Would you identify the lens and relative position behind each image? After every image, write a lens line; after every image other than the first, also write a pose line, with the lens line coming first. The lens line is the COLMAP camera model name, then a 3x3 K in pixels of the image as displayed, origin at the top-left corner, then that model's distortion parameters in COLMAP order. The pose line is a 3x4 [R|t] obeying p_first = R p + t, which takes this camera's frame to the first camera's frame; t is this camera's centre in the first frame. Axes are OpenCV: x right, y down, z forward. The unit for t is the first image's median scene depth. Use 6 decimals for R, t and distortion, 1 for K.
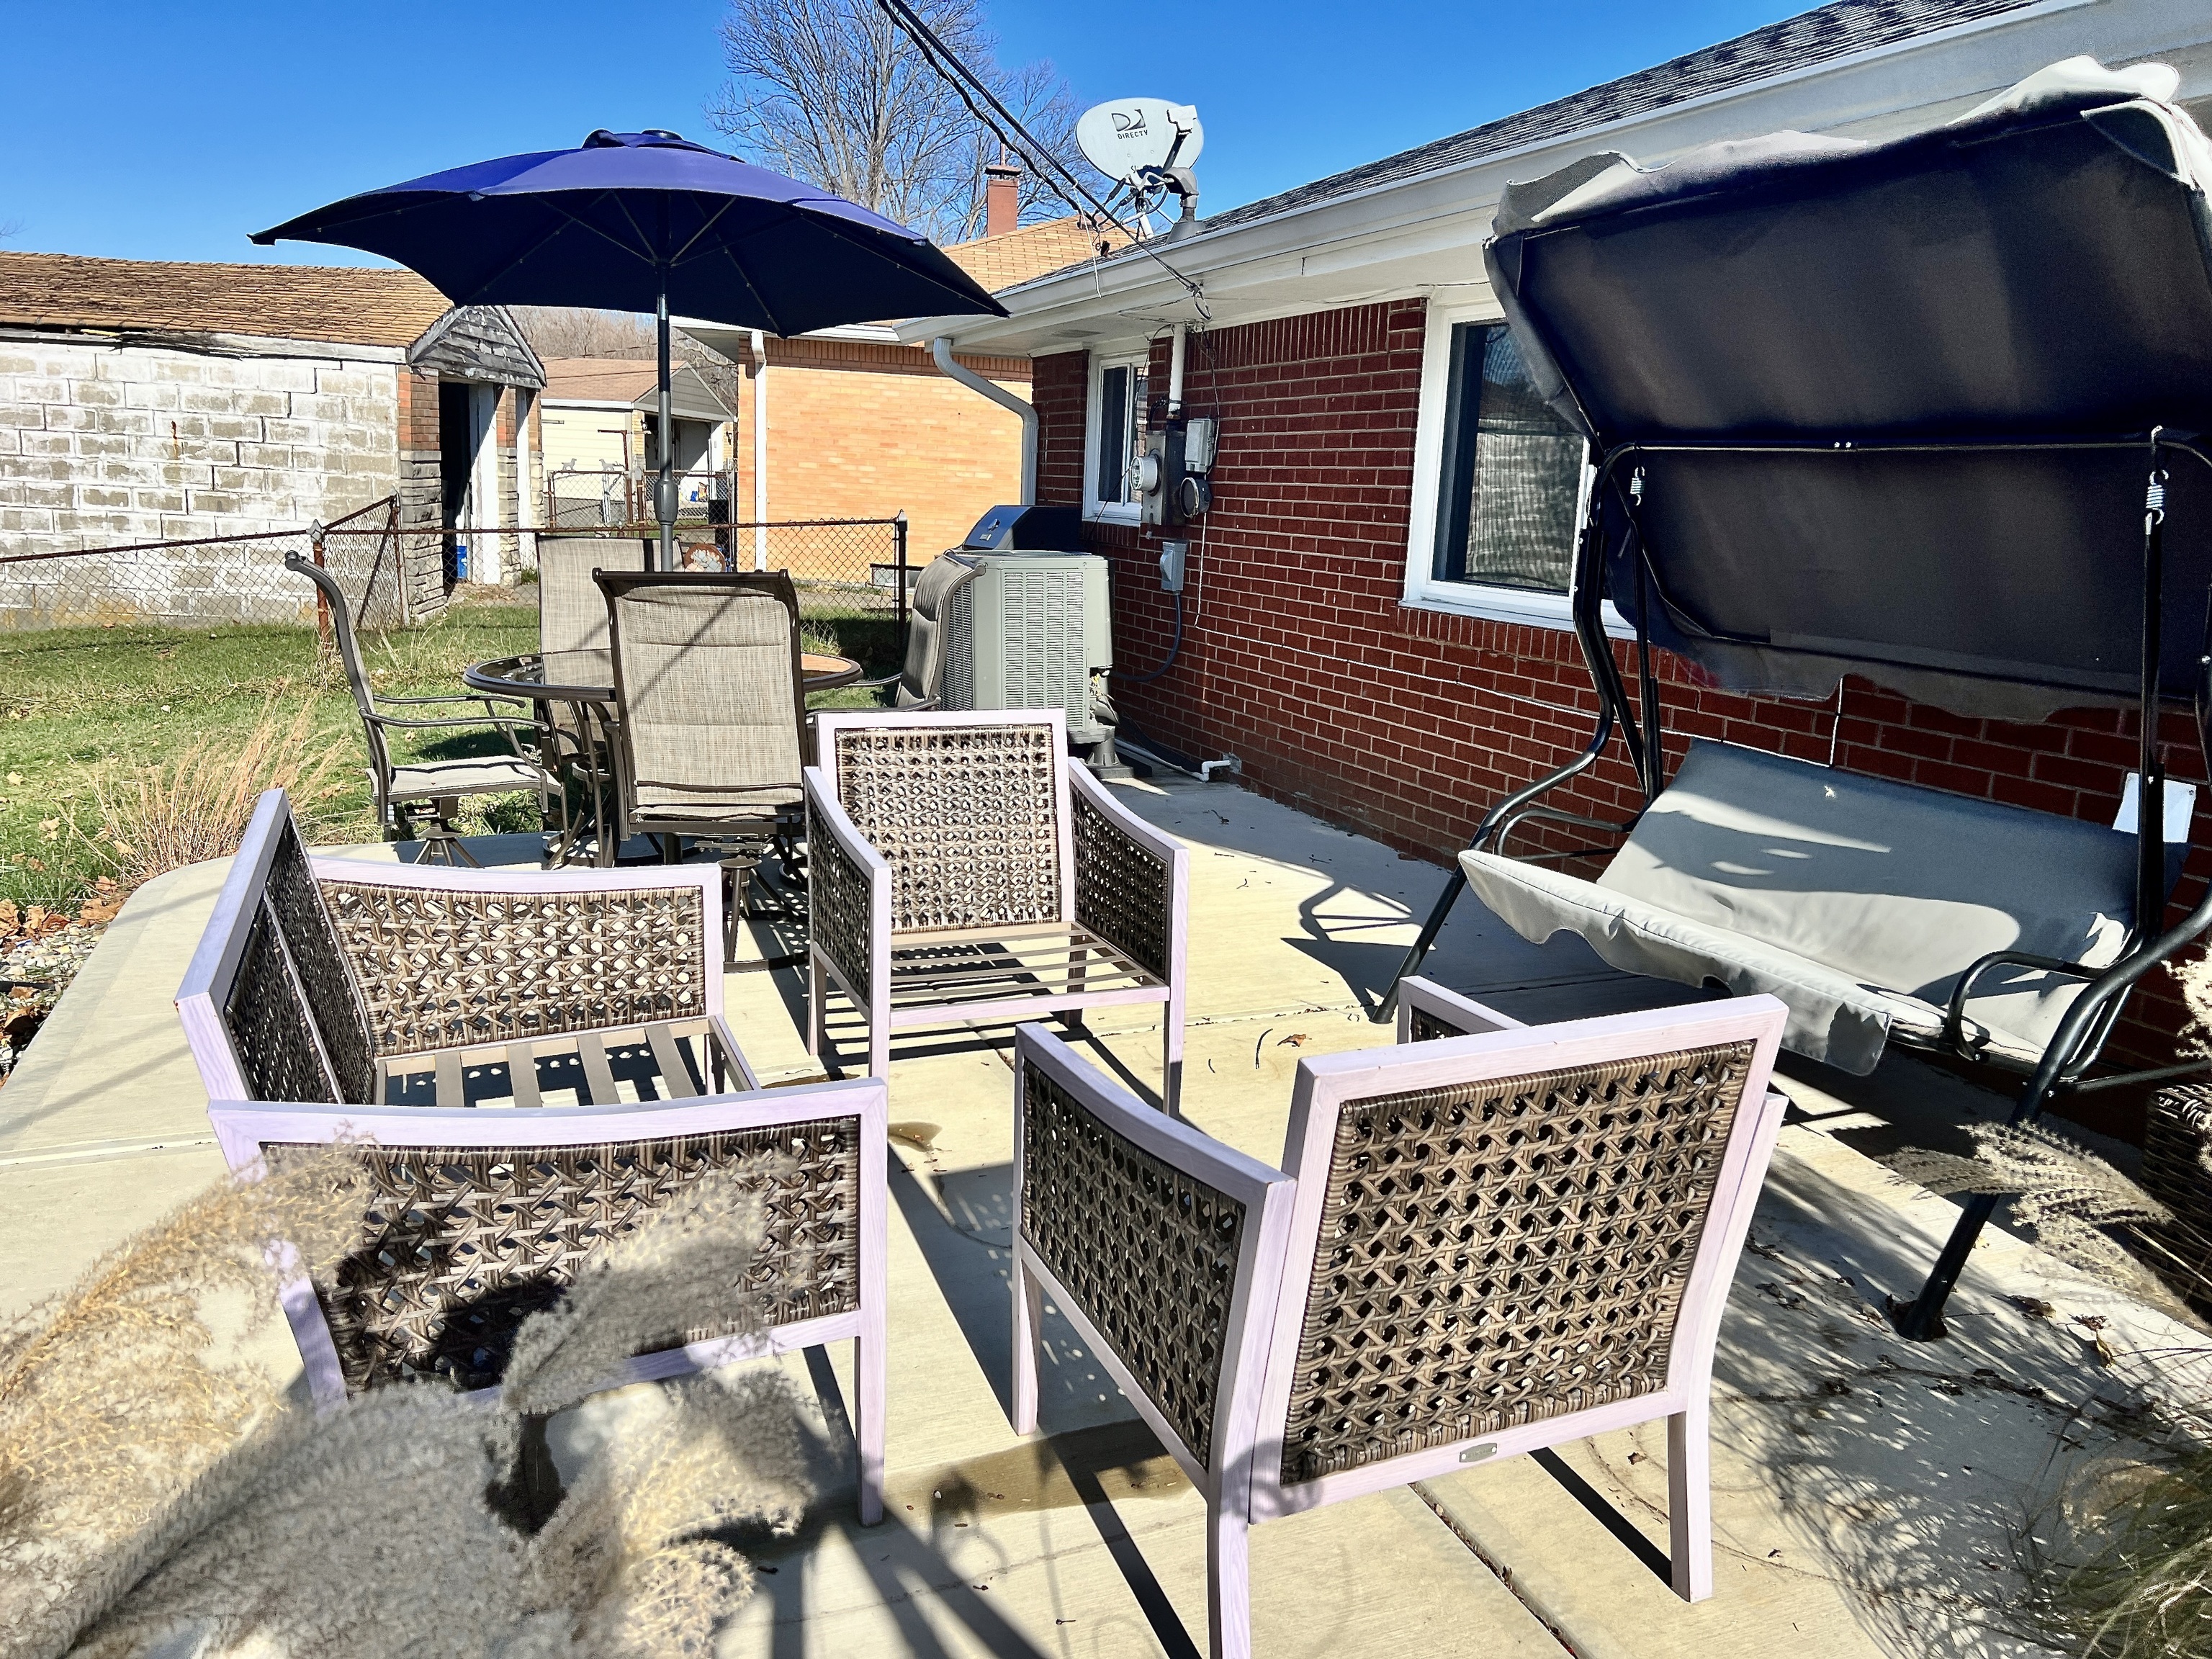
lens RADIAL K [[1660.4, 0, 1145.6], [0, 1660.4, 836.0], [0, 0, 1]] dist [0.106895, -0.140012]
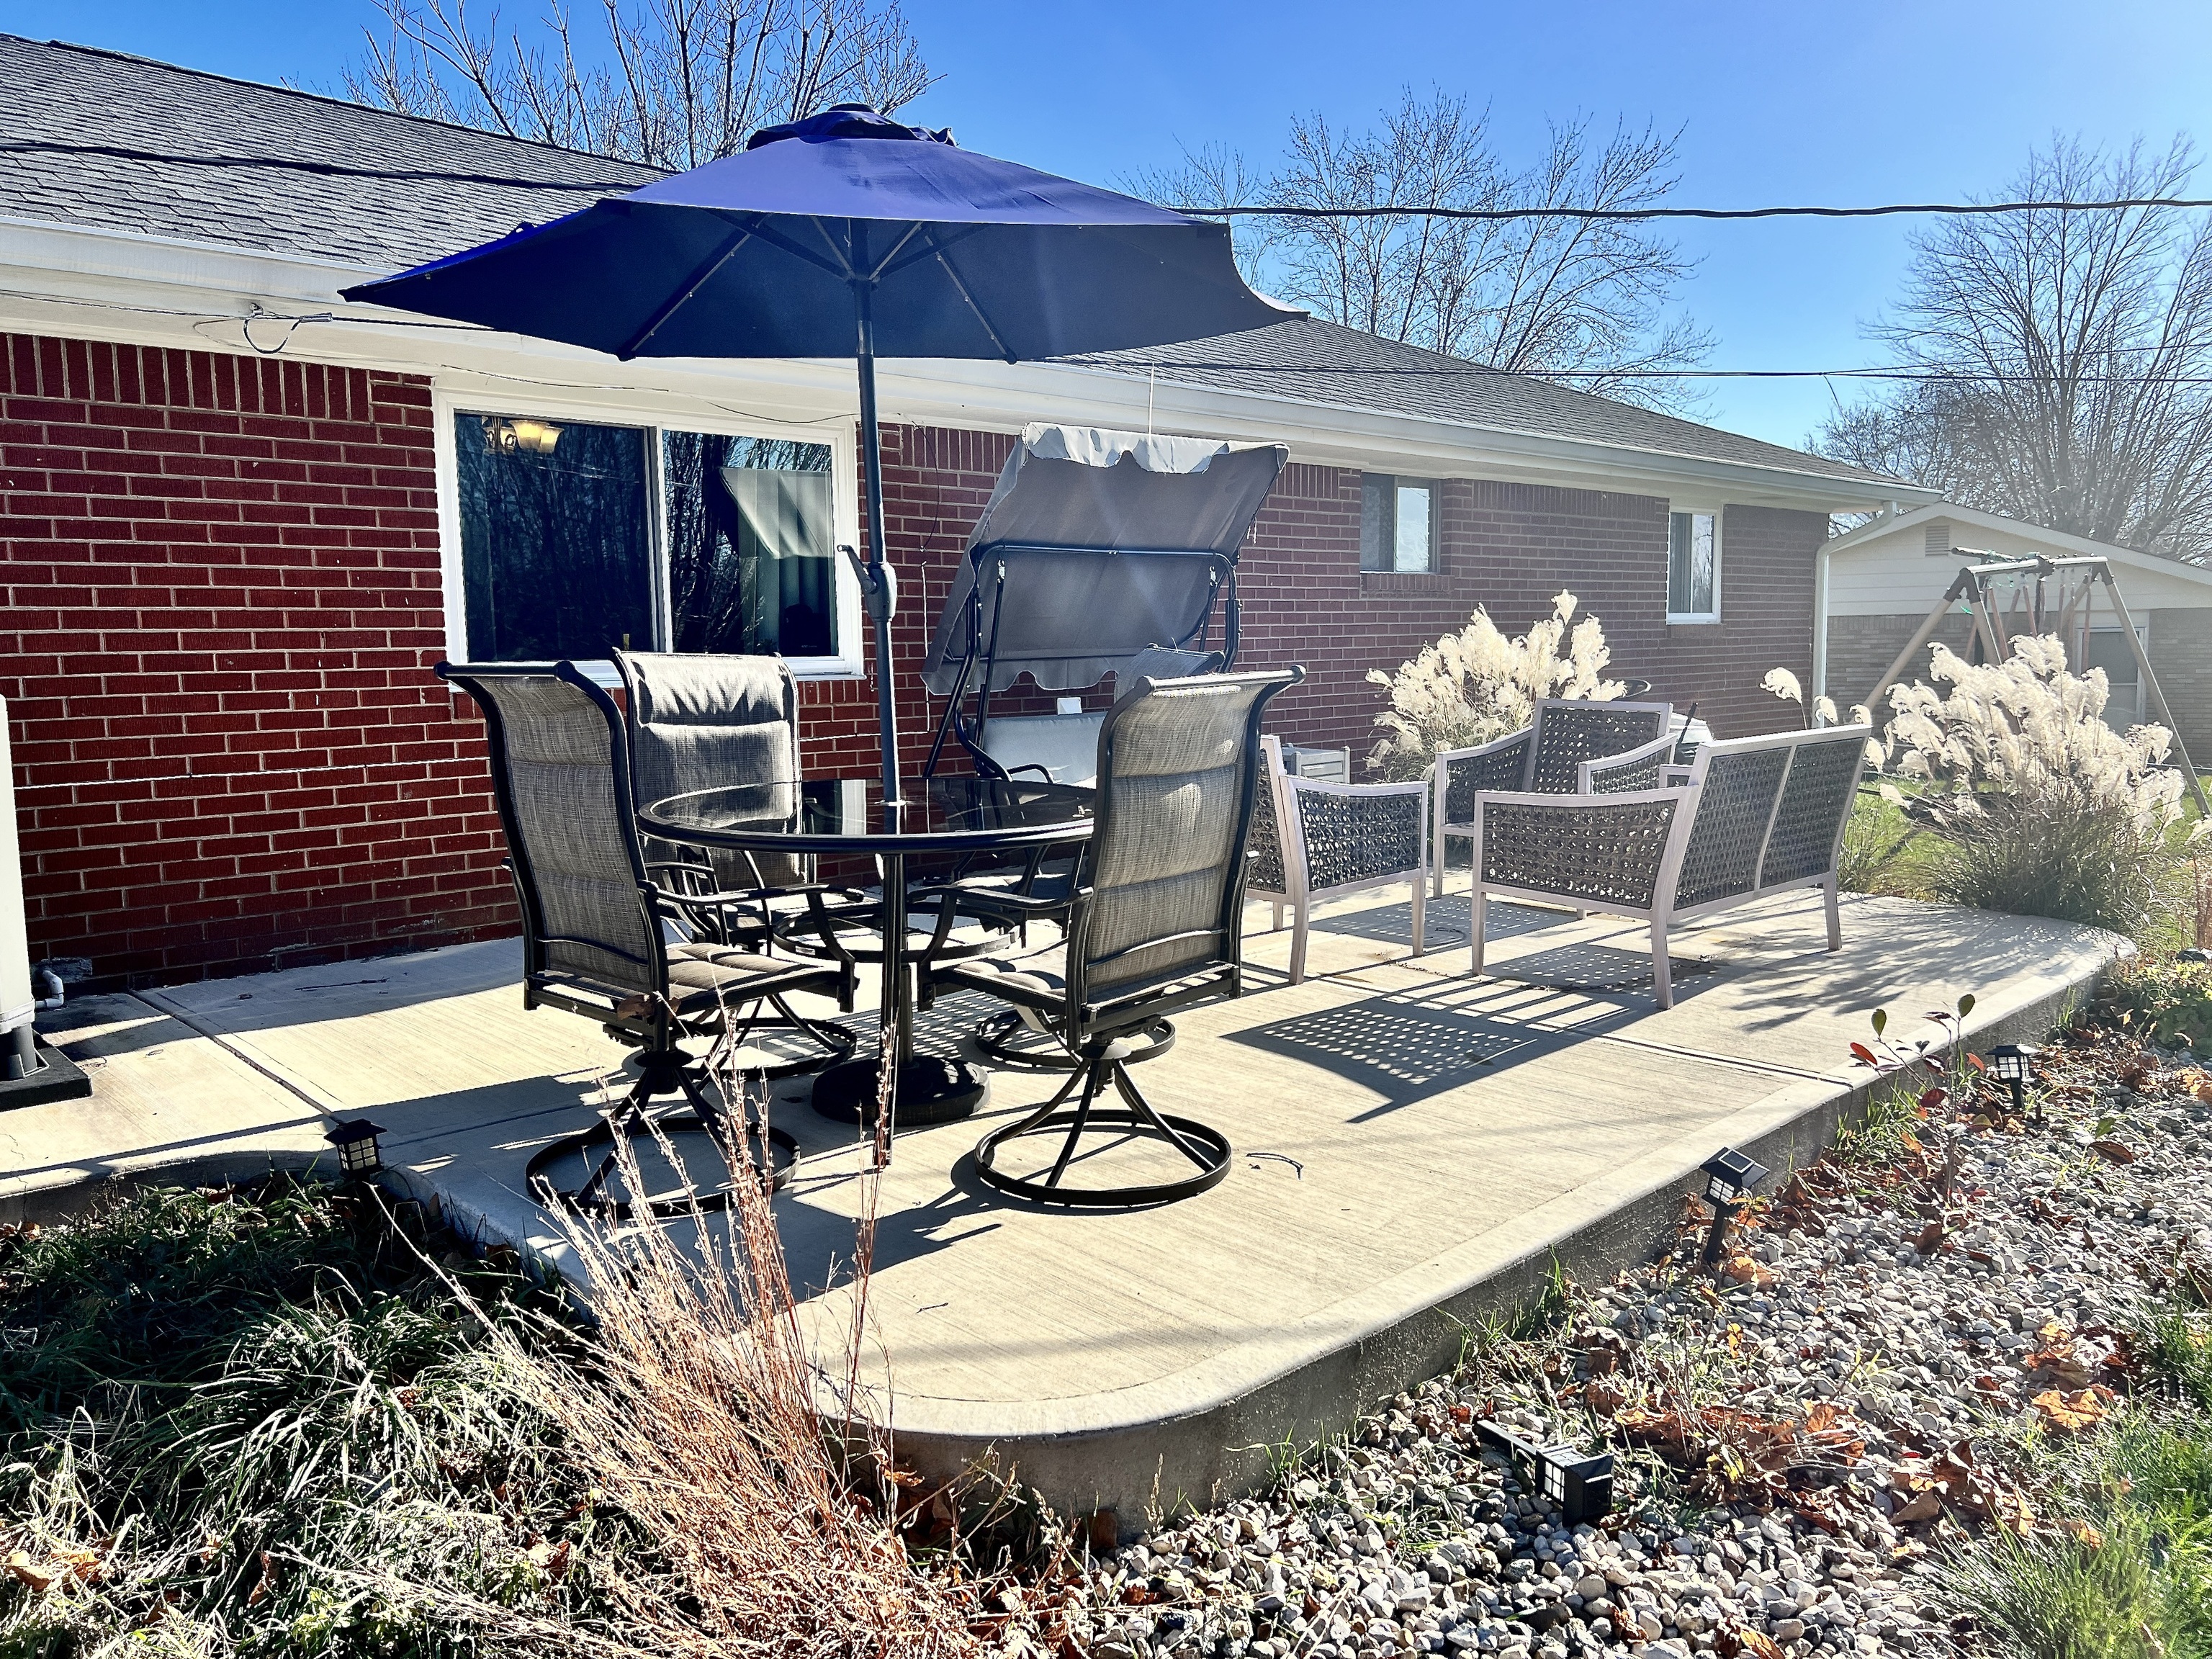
lens RADIAL K [[1660.4, 0, 1145.6], [0, 1660.4, 836.0], [0, 0, 1]] dist [0.106895, -0.140012]
pose [[-0.370890, -0.140795, 0.917942, -0.888567], [0.196078, 0.954286, 0.225593, -0.199311], [-0.907741, 0.263658, -0.326328, 0.976009]]
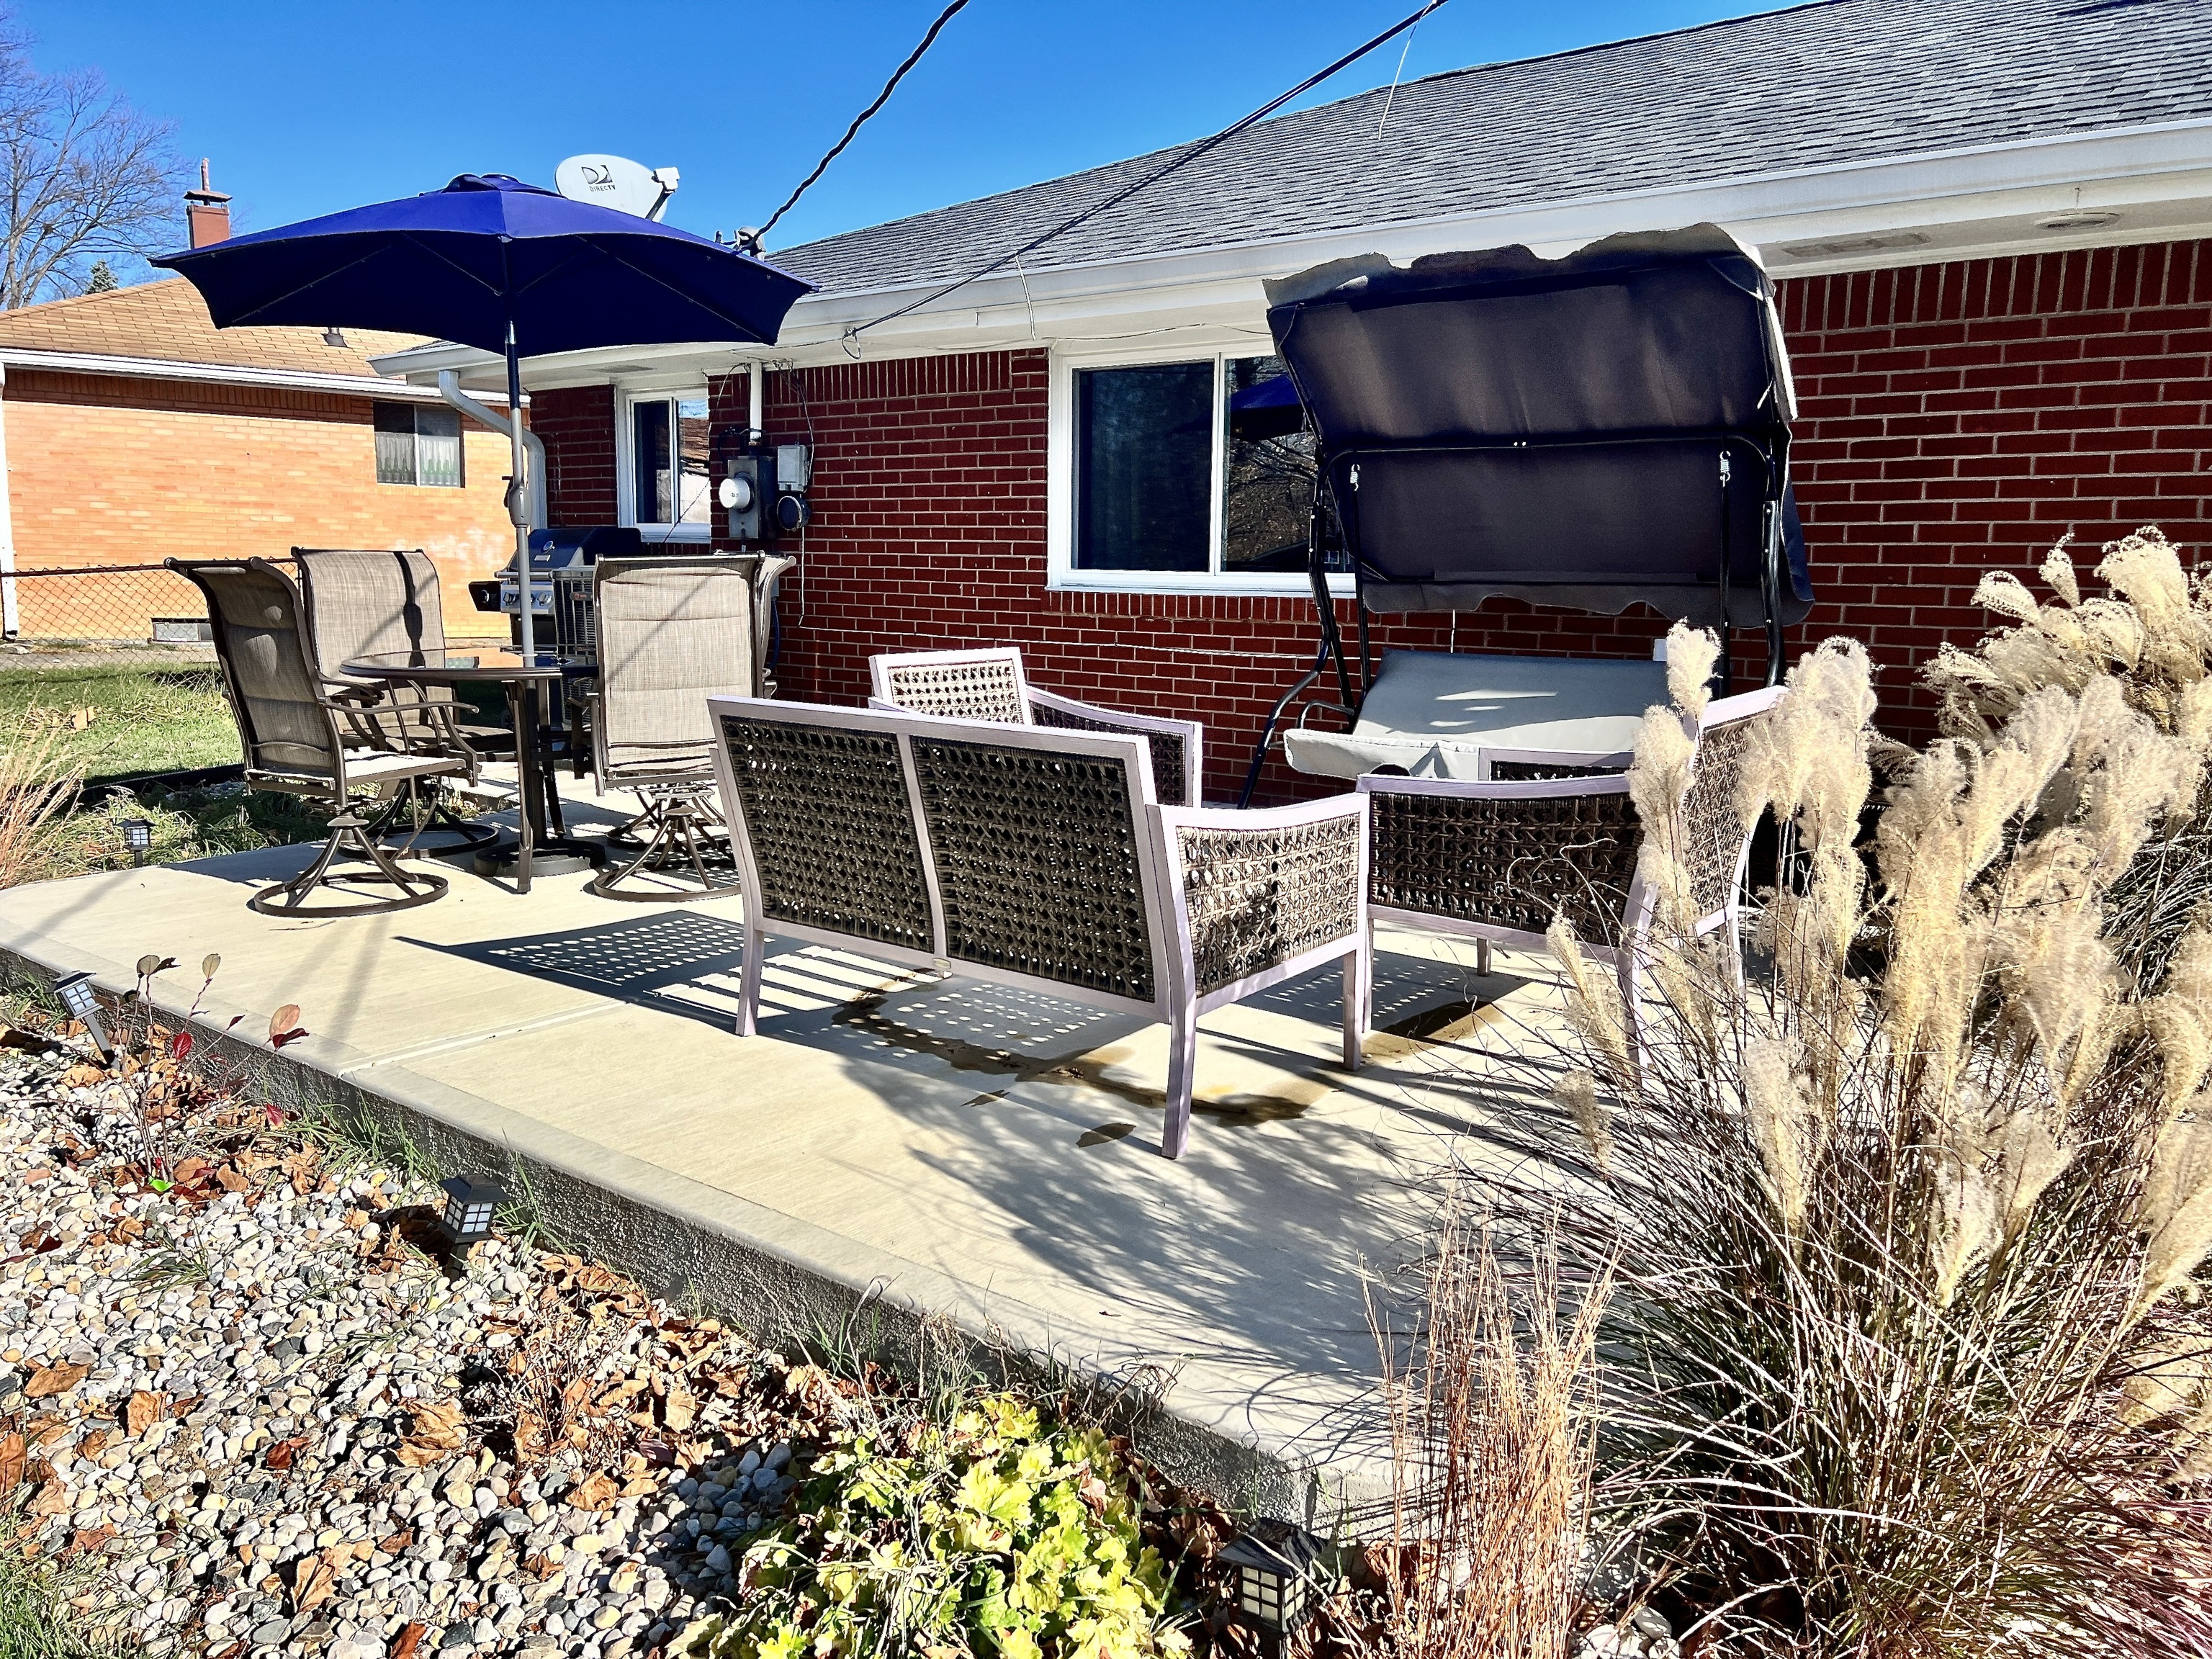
lens RADIAL K [[1660.4, 0, 1145.6], [0, 1660.4, 836.0], [0, 0, 1]] dist [0.106895, -0.140012]
pose [[0.880065, -0.104115, 0.463298, -0.382460], [0.118707, 0.992927, -0.002355, 0.057654], [-0.459776, 0.057069, 0.886199, -0.137023]]
